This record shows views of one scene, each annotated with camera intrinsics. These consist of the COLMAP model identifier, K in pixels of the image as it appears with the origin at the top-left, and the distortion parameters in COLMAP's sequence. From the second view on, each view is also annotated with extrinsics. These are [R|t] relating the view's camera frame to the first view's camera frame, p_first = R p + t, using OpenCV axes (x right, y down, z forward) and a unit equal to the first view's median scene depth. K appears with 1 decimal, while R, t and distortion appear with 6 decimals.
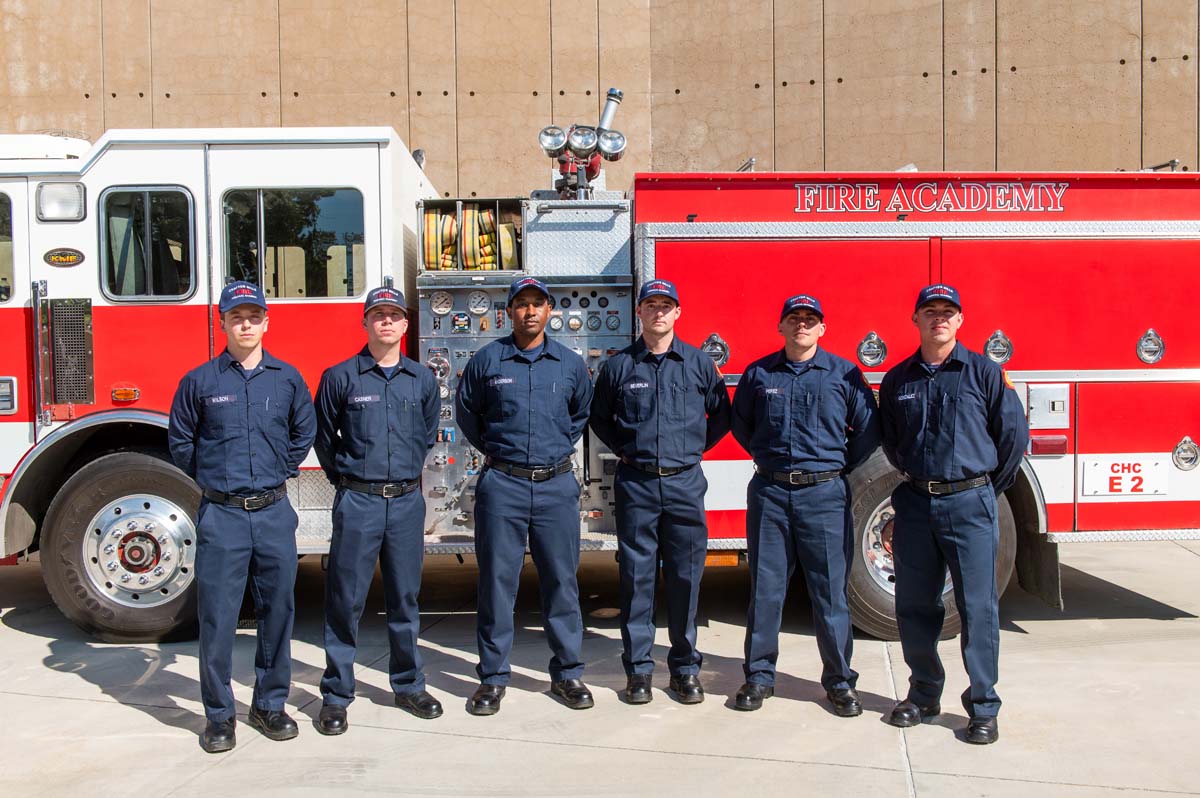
lens RADIAL K [[1083.6, 0, 600.0], [0, 1083.6, 403.5], [0, 0, 1]] dist [-0.013884, -0.002030]
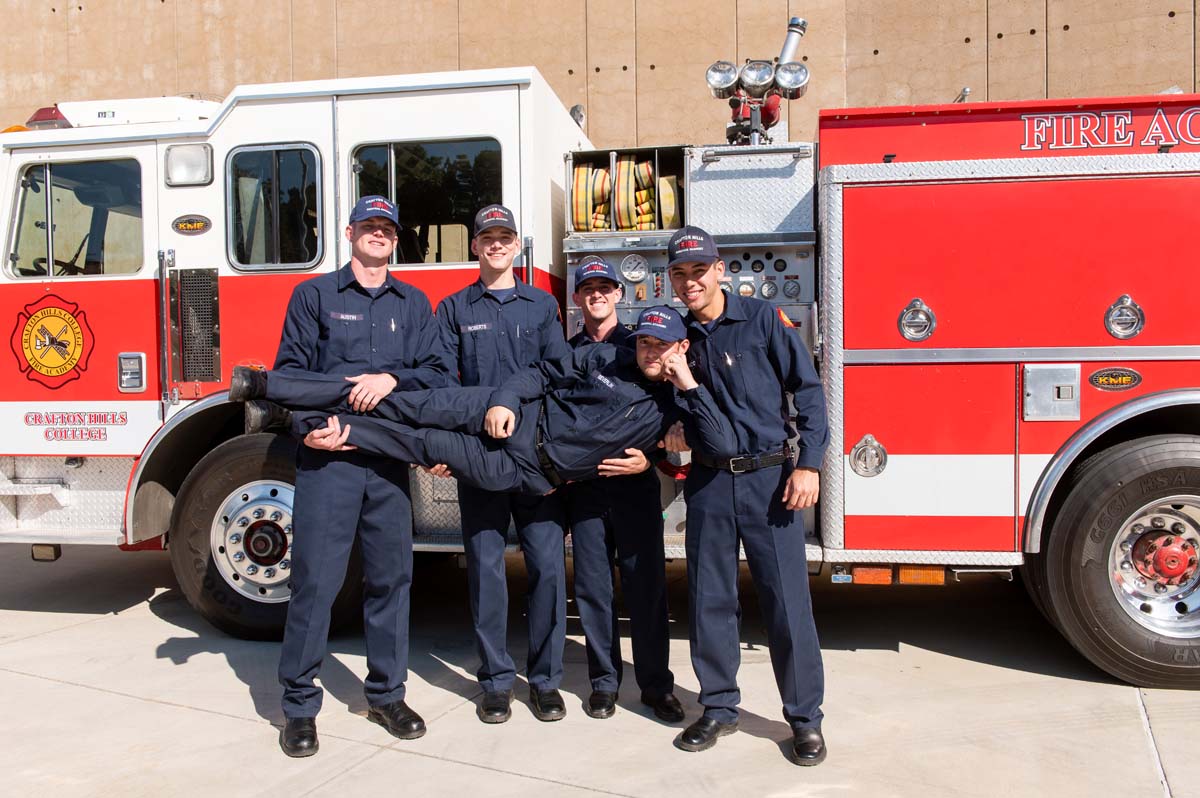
lens RADIAL K [[1005.6, 0, 595.7], [0, 1005.6, 408.0], [0, 0, 1]] dist [-0.022178, -0.004384]
pose [[0.979470, 0.008349, -0.201416, 0.020708], [-0.007645, 0.999962, 0.004274, 0.015715], [0.201444, -0.002646, 0.979496, 0.204796]]
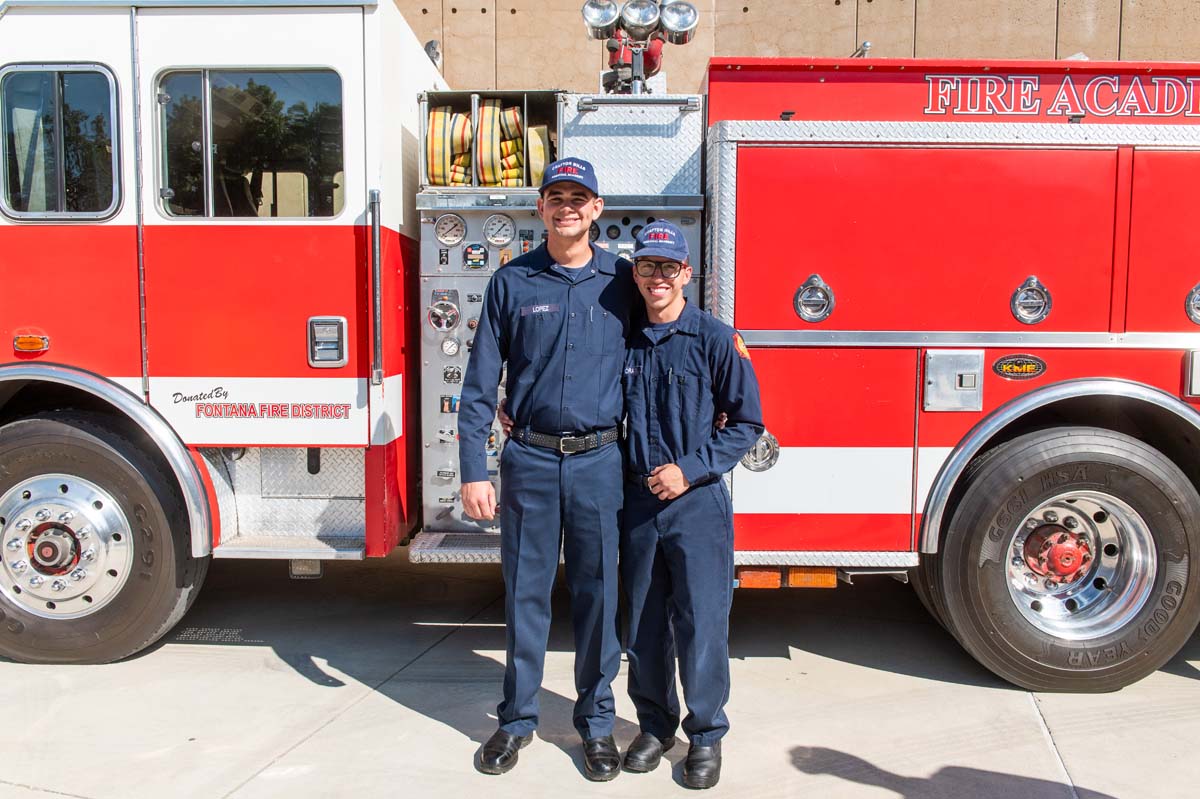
lens RADIAL K [[961.3, 0, 591.3], [0, 961.3, 403.6], [0, 0, 1]] dist [-0.011975, -0.013979]
pose [[0.998382, 0.021507, -0.052645, -0.009319], [-0.018971, 0.998657, 0.048205, -0.005598], [0.053611, -0.047128, 0.997449, 0.326712]]
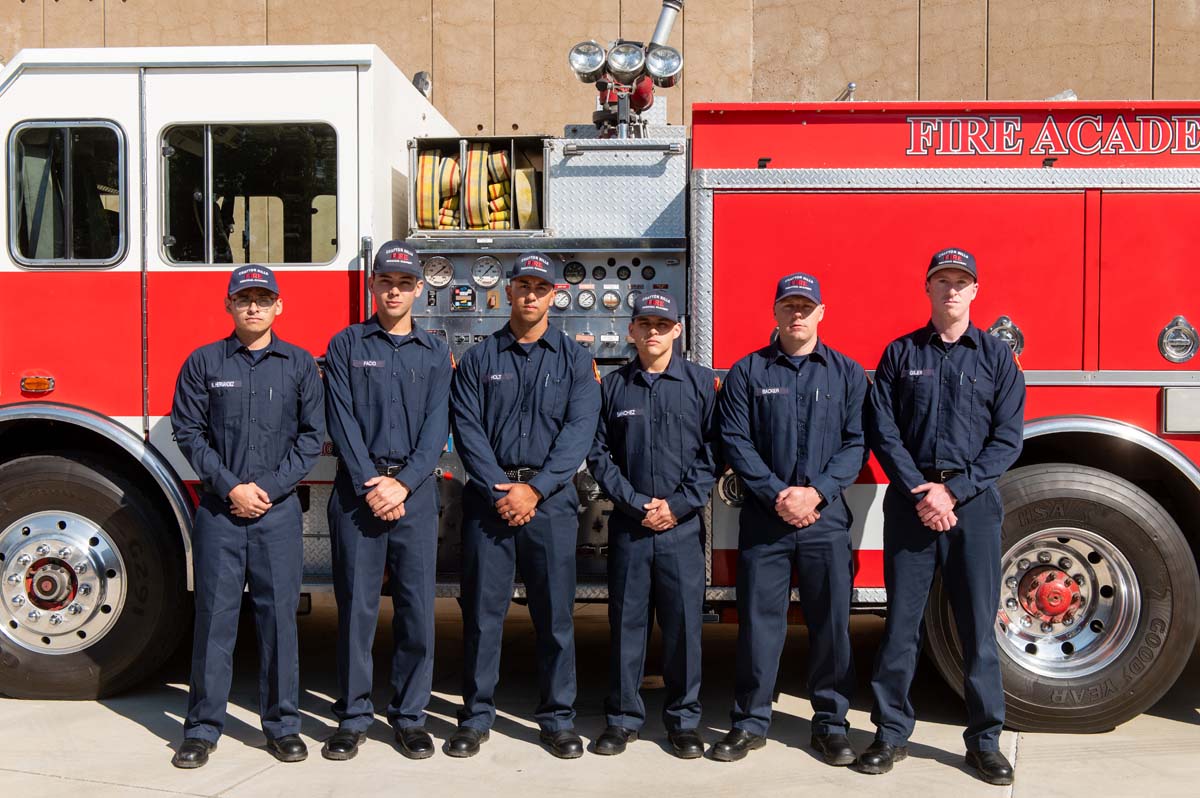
lens RADIAL K [[1484.5, 0, 606.1], [0, 1484.5, 405.4], [0, 0, 1]] dist [-0.009115, 0.000000]
pose [[0.995961, 0.017111, -0.088142, 0.067162], [-0.017180, 0.999852, -0.000024, 0.000324], [0.088128, 0.001538, 0.996108, -0.042071]]
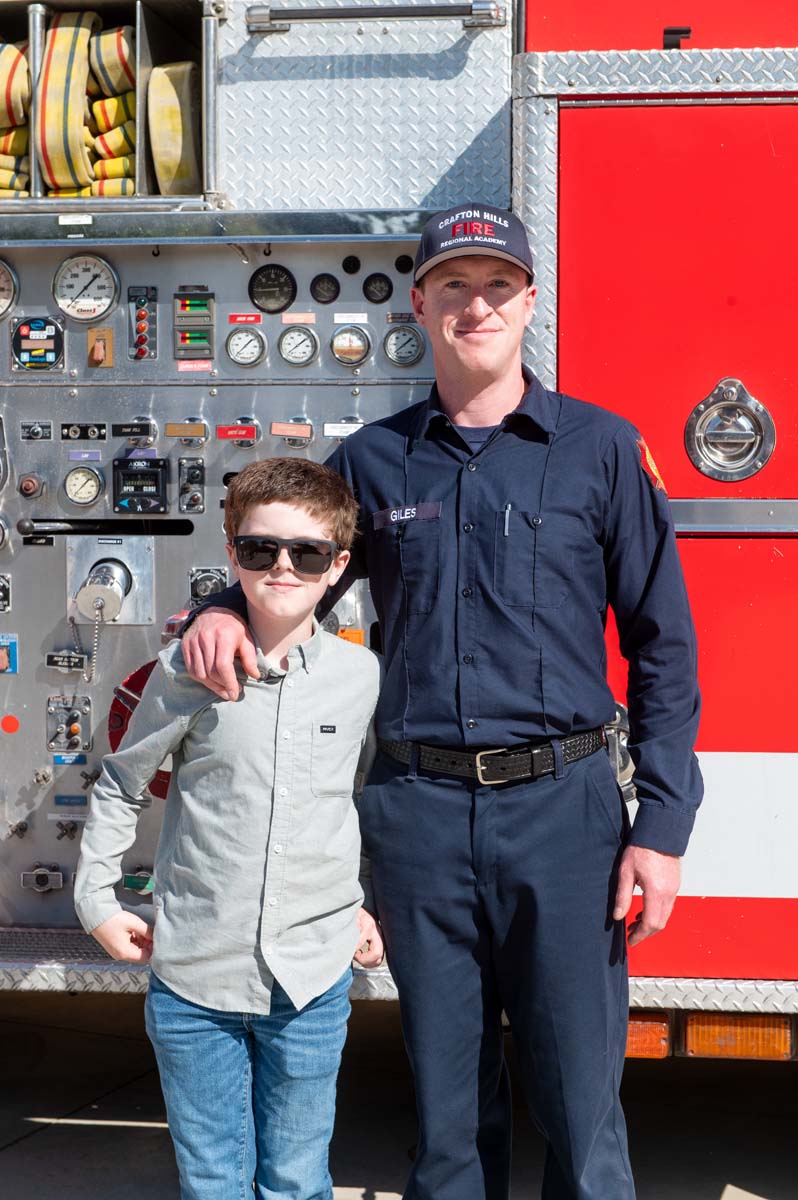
lens RADIAL K [[2328.2, 0, 423.8], [0, 2328.2, 612.1], [0, 0, 1]] dist [0.002558, 0.000000]
pose [[0.986473, 0.023543, -0.162223, 0.126163], [-0.018259, 0.999255, 0.033989, -0.014036], [0.162902, -0.030567, 0.986169, 0.253566]]
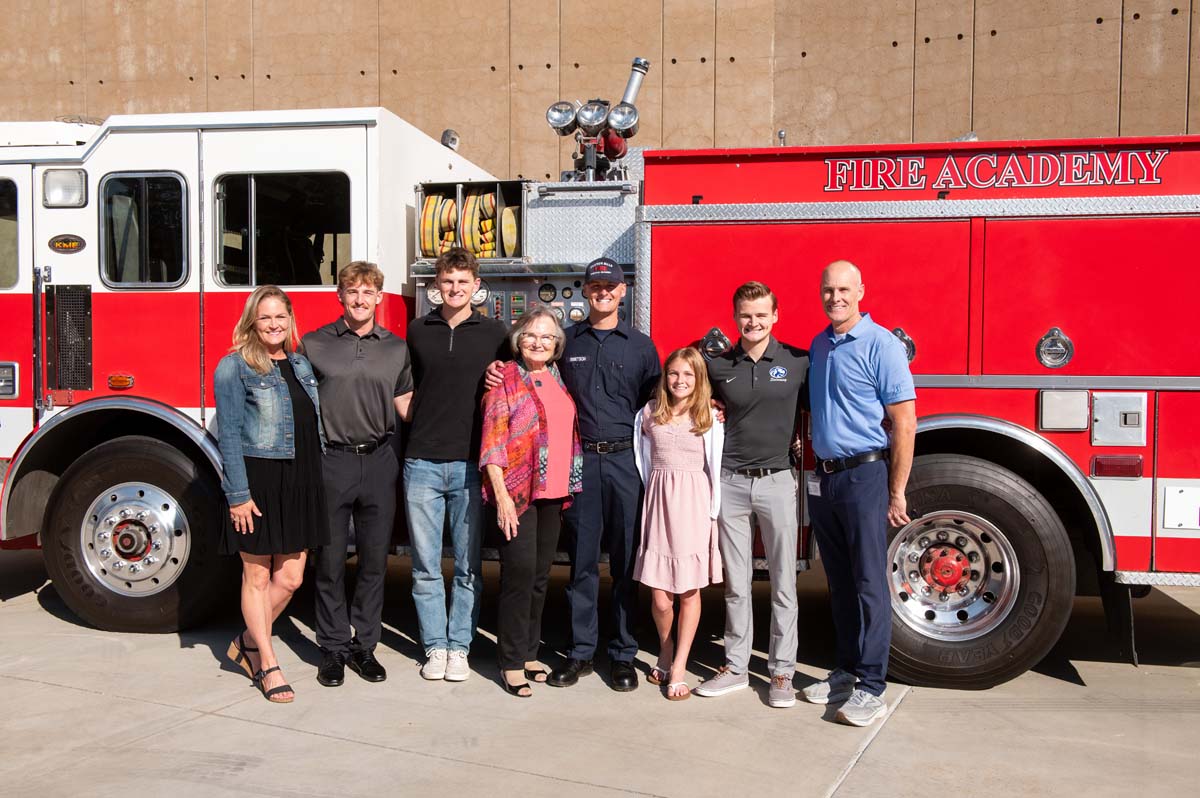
lens RADIAL K [[1218.4, 0, 616.2], [0, 1218.4, 405.7], [0, 0, 1]] dist [0.040299, 0.000000]
pose [[0.975854, 0.025066, -0.216982, 0.237683], [-0.025563, 0.999673, 0.000517, 0.001764], [0.216924, 0.005042, 0.976176, -0.006873]]
